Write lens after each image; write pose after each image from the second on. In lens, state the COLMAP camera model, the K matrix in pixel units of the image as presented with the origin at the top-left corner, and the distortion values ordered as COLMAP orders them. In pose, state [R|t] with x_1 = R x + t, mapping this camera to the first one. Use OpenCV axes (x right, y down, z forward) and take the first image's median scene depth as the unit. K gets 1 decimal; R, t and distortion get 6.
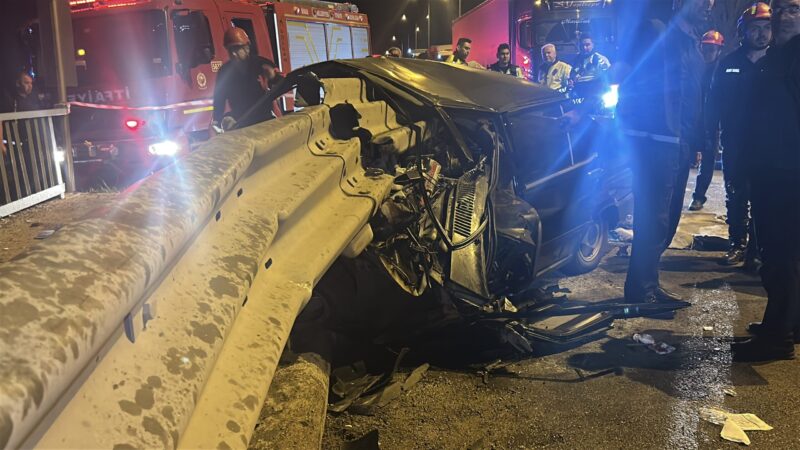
lens RADIAL K [[731.7, 0, 401.2], [0, 731.7, 226.7], [0, 0, 1]] dist [0.020499, 0.000000]
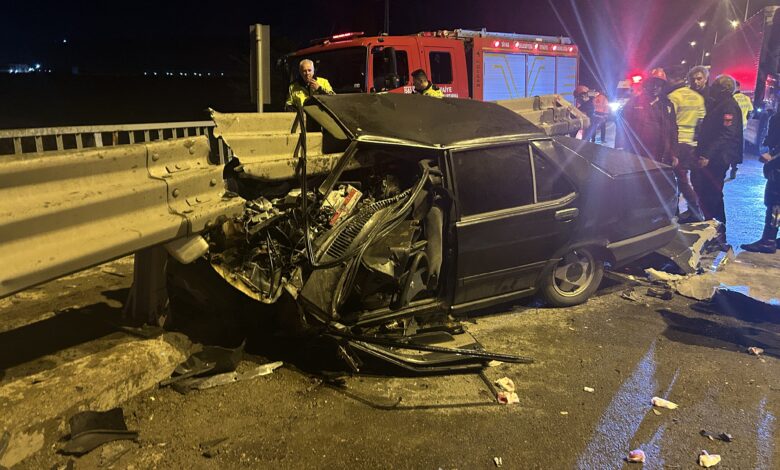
lens RADIAL K [[589.3, 0, 391.4], [0, 589.3, 230.4], [0, 0, 1]] dist [0.021098, -0.012870]
pose [[0.895398, 0.125364, -0.427255, 0.568083], [-0.114578, 0.992105, 0.050980, -0.089023], [0.430273, 0.003307, 0.902693, 0.226851]]
